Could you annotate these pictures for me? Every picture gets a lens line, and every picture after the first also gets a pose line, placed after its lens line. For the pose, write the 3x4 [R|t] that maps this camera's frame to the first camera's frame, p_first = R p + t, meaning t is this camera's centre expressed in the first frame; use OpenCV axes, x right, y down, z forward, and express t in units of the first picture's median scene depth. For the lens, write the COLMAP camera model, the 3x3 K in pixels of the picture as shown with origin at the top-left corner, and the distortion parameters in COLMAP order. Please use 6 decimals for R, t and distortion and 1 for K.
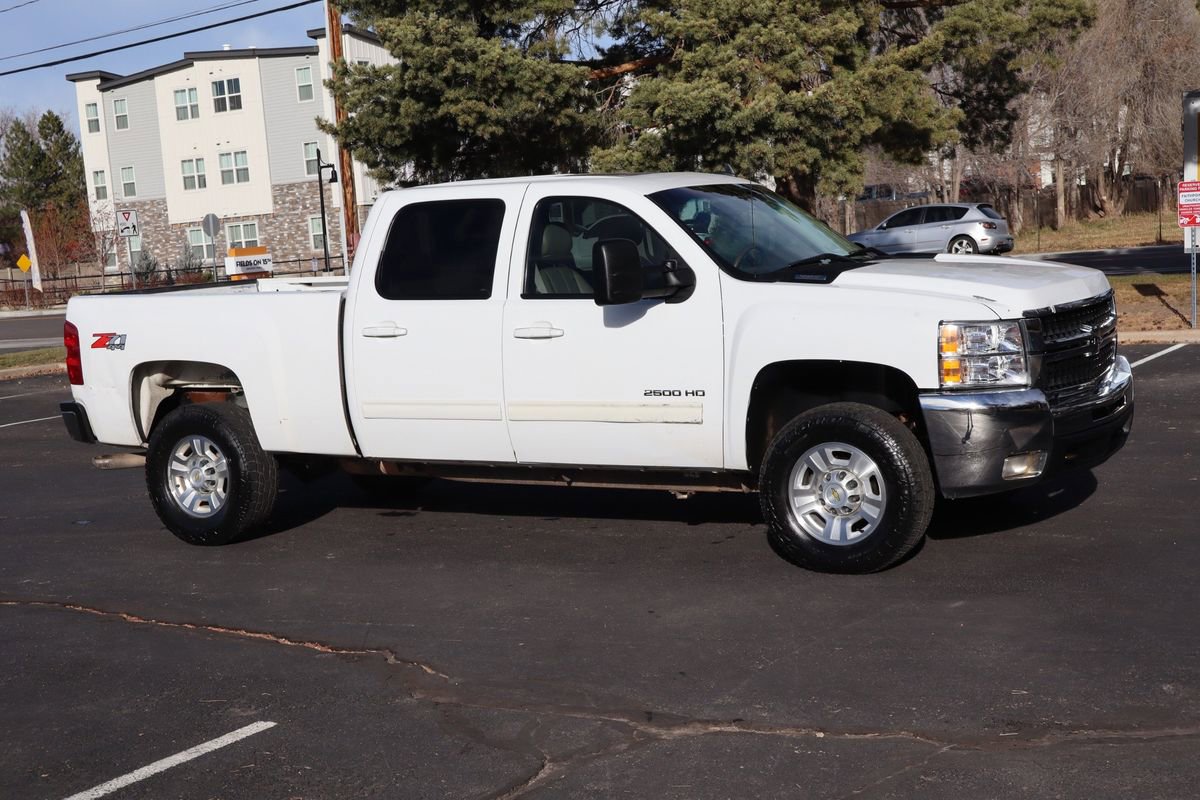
lens RADIAL K [[1724.2, 0, 600.0], [0, 1724.2, 400.0], [0, 0, 1]] dist [0.013852, 0.046582]
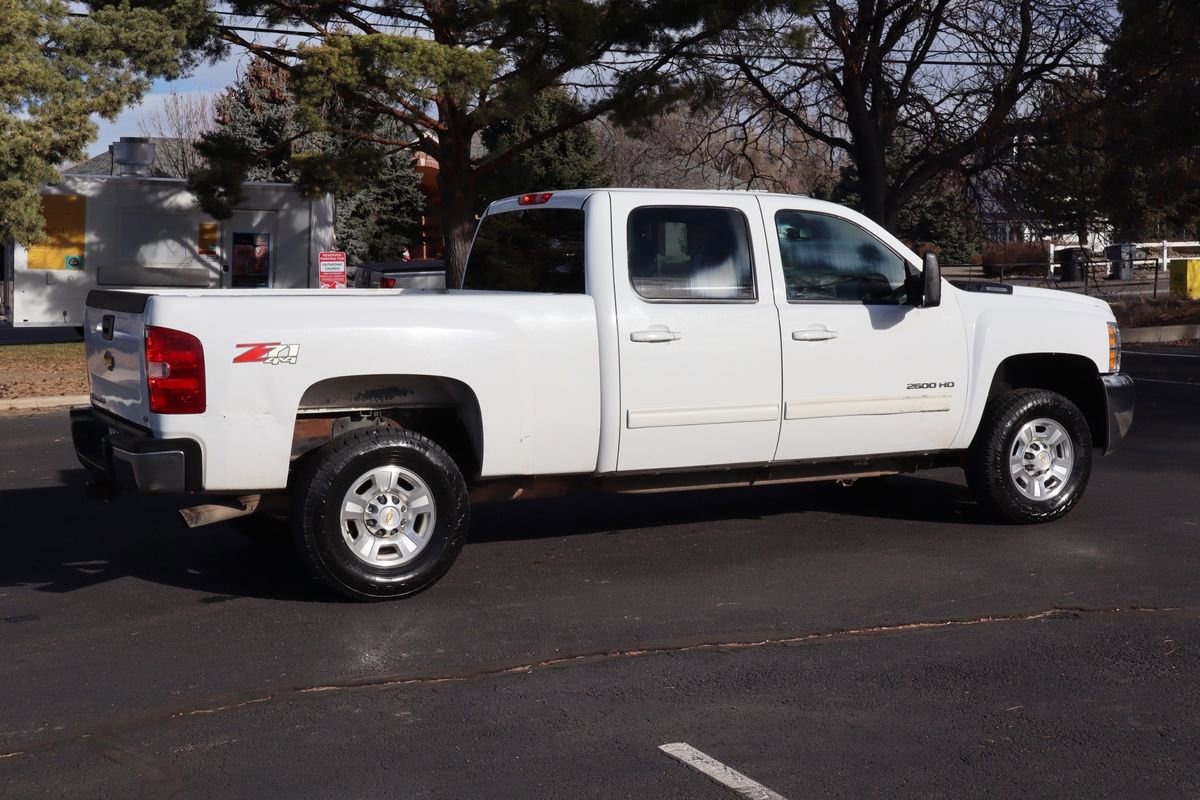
lens RADIAL K [[1615.9, 0, 600.0], [0, 1615.9, 400.0], [0, 0, 1]] dist [0.031348, -0.097002]
pose [[0.540520, -0.016449, 0.841171, -0.824942], [0.065897, 0.997565, -0.022837, 0.013198], [-0.838747, 0.067774, 0.540287, 0.499711]]
